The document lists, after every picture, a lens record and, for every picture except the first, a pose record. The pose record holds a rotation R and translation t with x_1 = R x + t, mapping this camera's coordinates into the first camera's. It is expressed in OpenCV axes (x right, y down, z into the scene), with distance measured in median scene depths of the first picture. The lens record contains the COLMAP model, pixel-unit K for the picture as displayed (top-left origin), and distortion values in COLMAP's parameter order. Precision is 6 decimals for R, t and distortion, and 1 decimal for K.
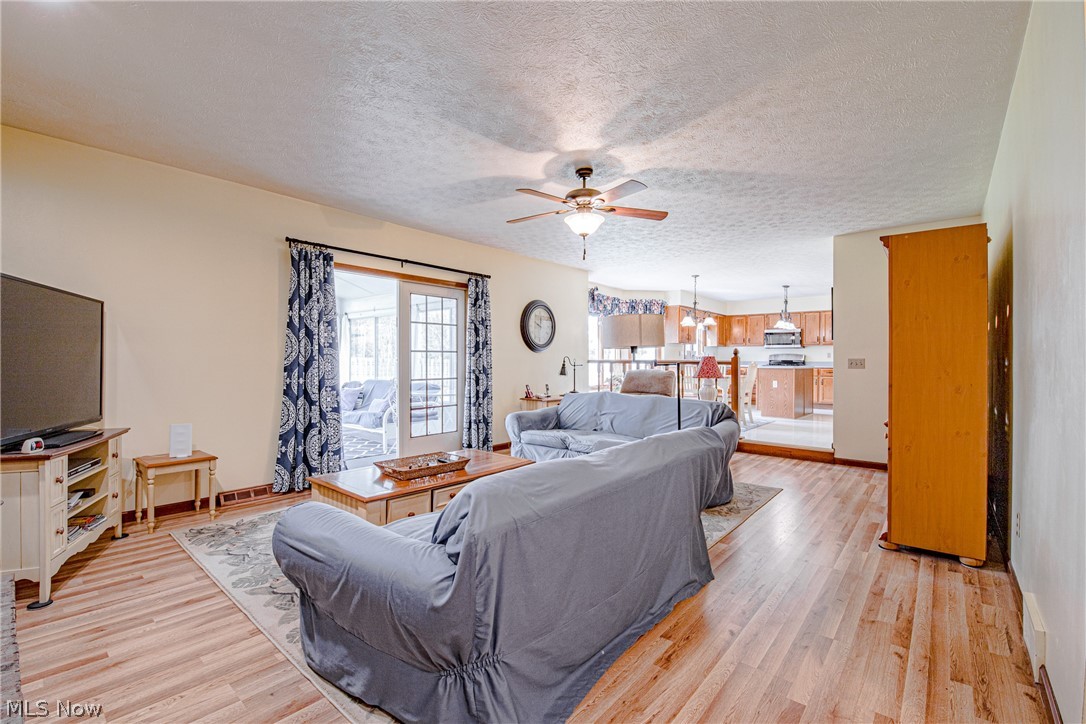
lens RADIAL K [[474.3, 0, 538.9], [0, 474.3, 359.6], [0, 0, 1]] dist [-0.013047, -0.003035]
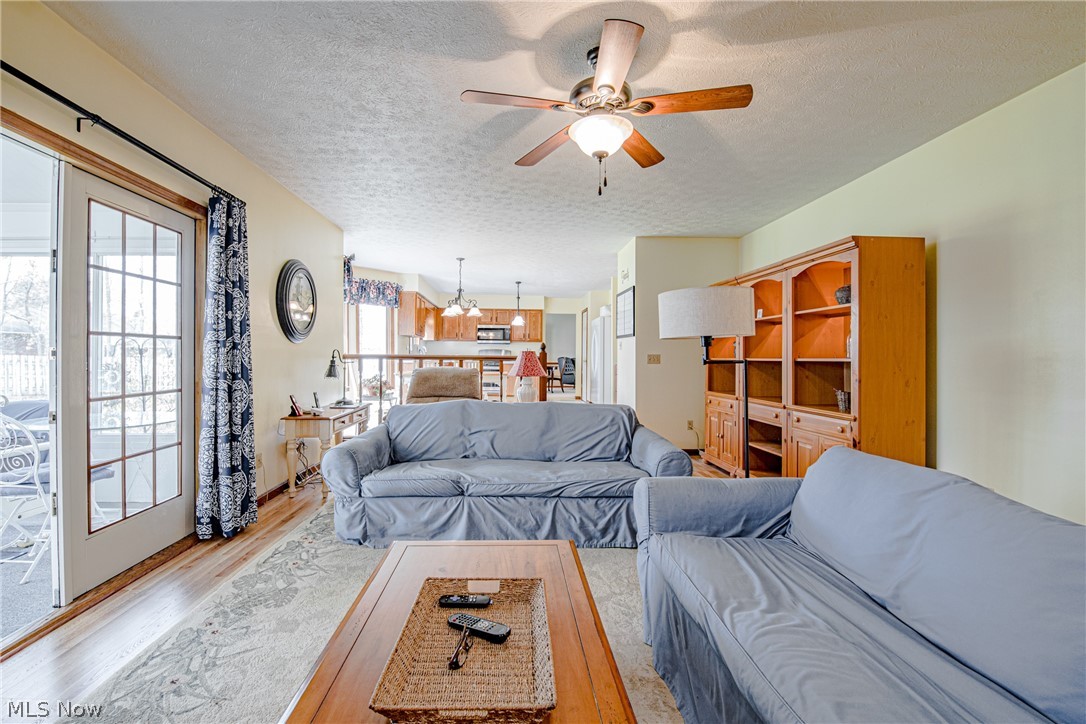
lens RADIAL K [[474.3, 0, 522.5], [0, 474.3, 355.3], [0, 0, 1]] dist [-0.013047, -0.003035]
pose [[0.724042, 0.003304, 0.689748, -0.258493], [-0.004488, 0.999990, -0.000079, 0.000887], [-0.689741, -0.003038, 0.724050, 0.391415]]
